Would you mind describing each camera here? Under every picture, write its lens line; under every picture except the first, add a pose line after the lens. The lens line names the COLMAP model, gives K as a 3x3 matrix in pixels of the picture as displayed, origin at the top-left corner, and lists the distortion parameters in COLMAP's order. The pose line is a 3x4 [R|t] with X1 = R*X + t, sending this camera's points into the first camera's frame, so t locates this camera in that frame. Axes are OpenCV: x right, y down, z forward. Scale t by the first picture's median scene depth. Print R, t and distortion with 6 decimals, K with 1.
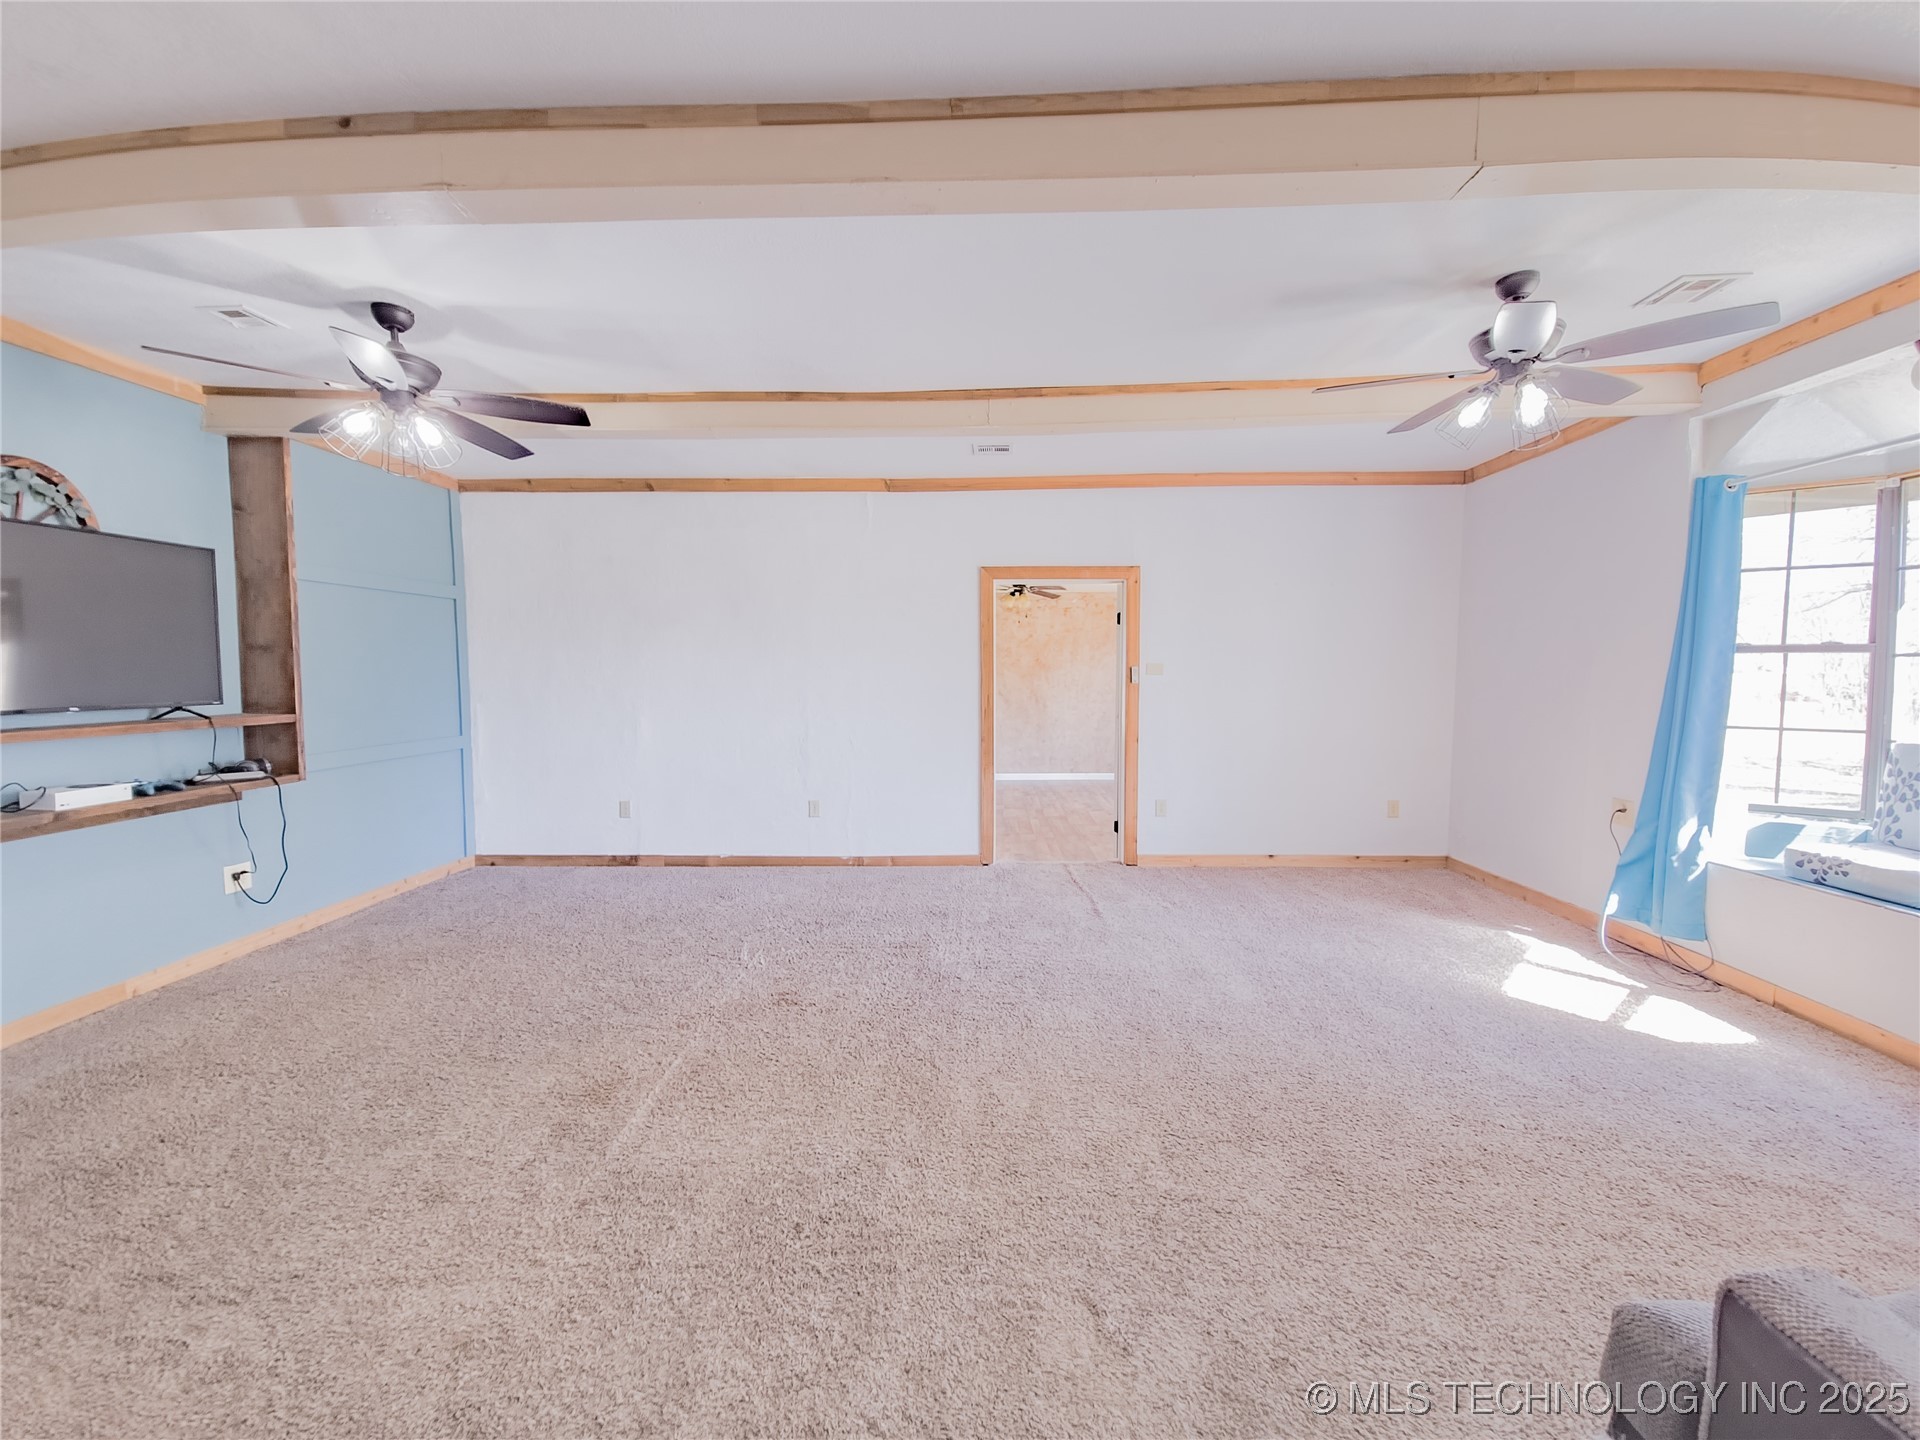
lens RADIAL K [[791.2, 0, 960.0], [0, 791.2, 720.0], [0, 0, 1]] dist [0.003510, -0.003798]
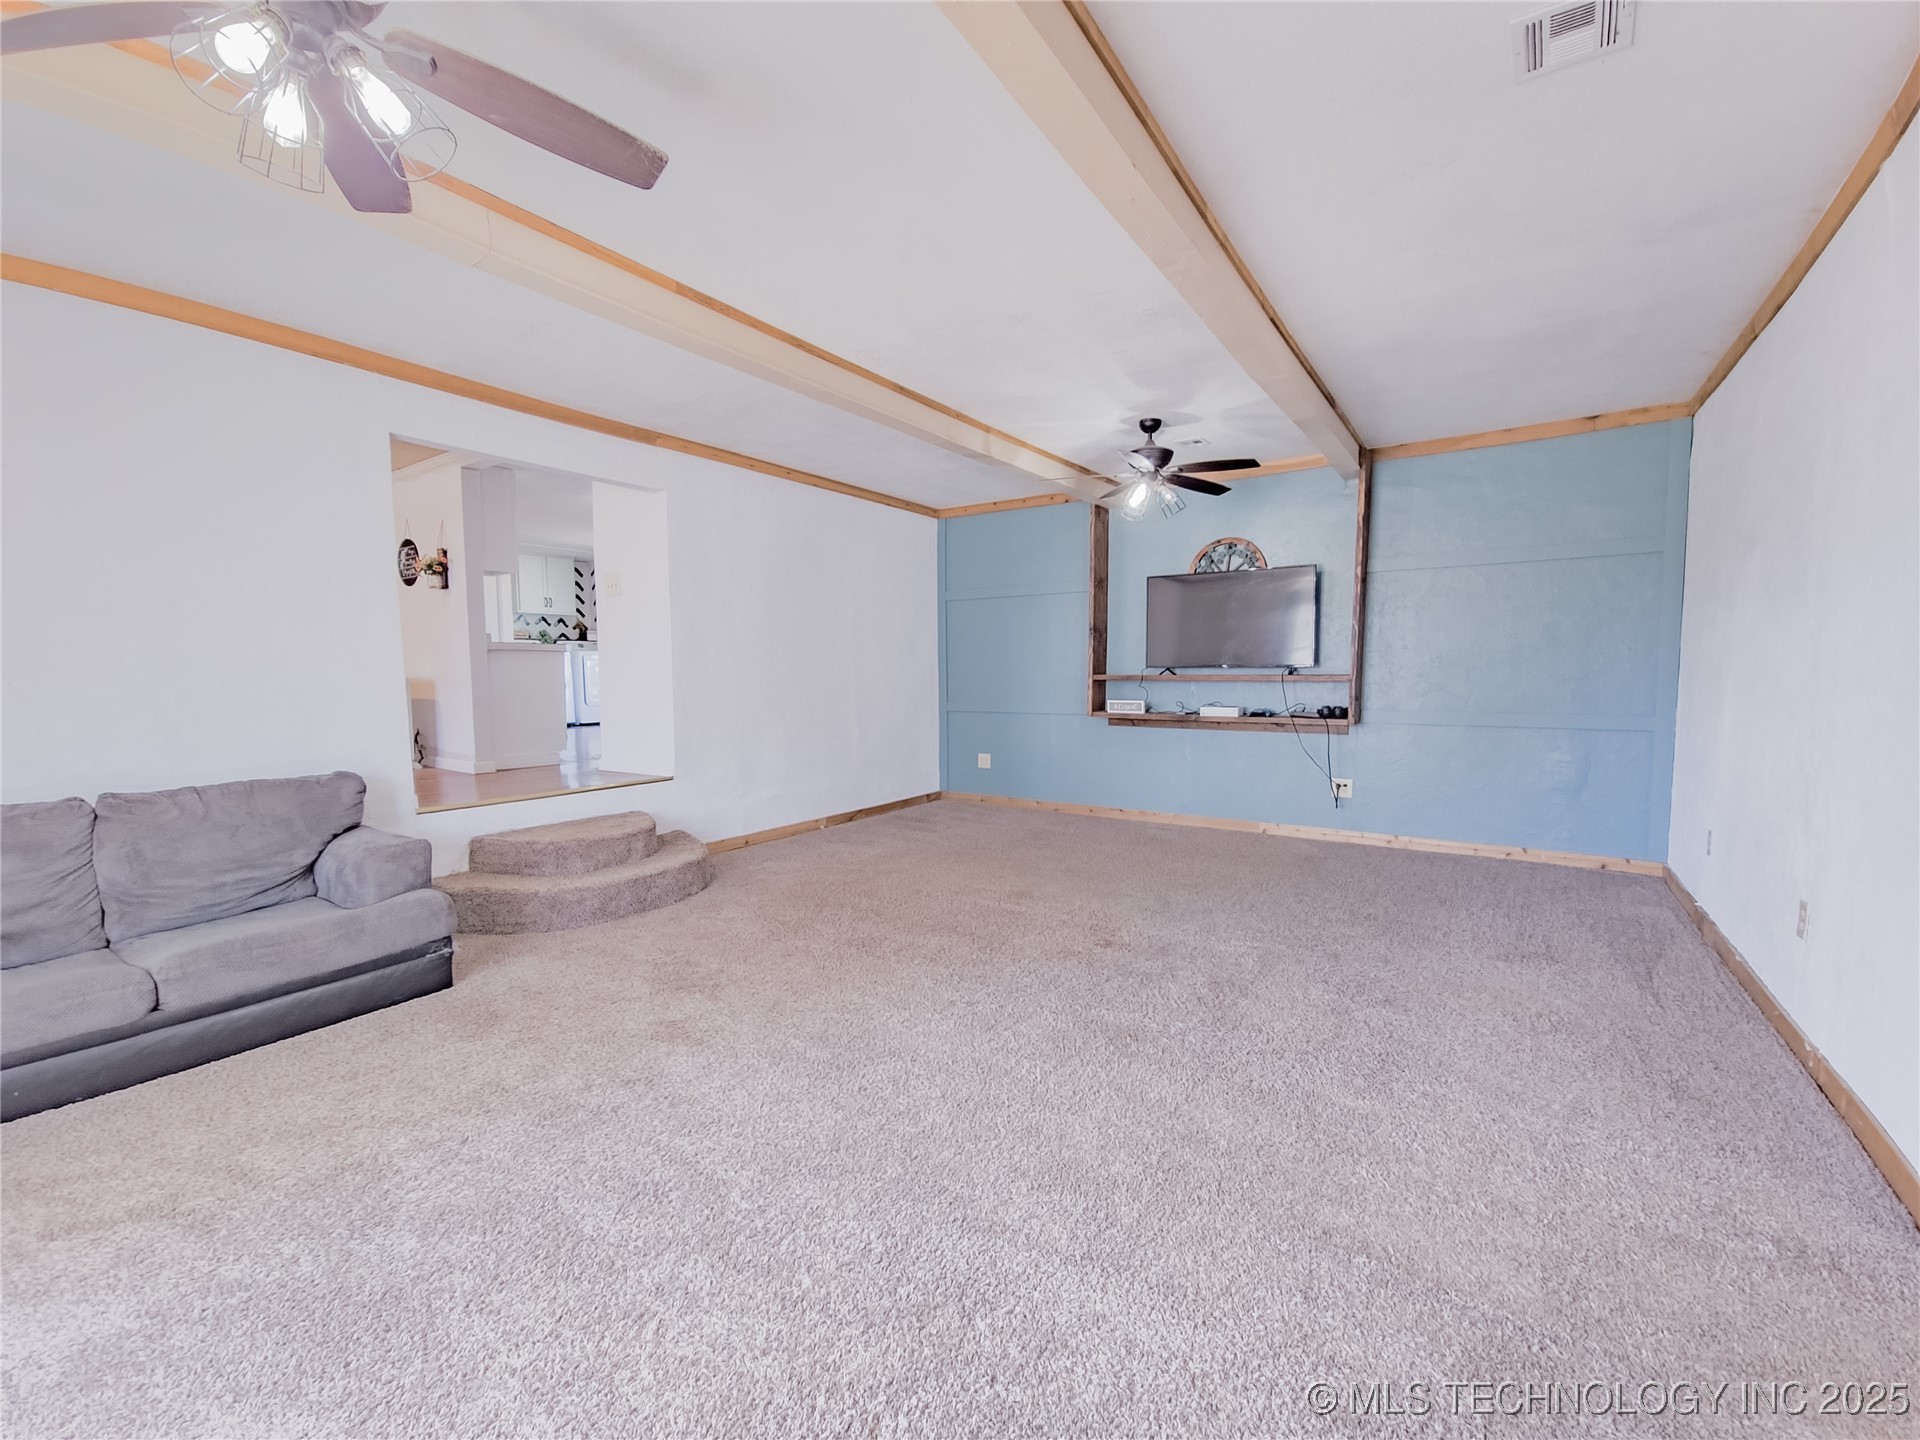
lens RADIAL K [[791.2, 0, 960.0], [0, 791.2, 720.0], [0, 0, 1]] dist [0.003510, -0.003798]
pose [[-0.543809, 0.050632, -0.837681, 0.825461], [-0.046928, 0.994782, 0.090592, -0.028261], [0.837896, 0.088575, -0.538595, 1.469633]]
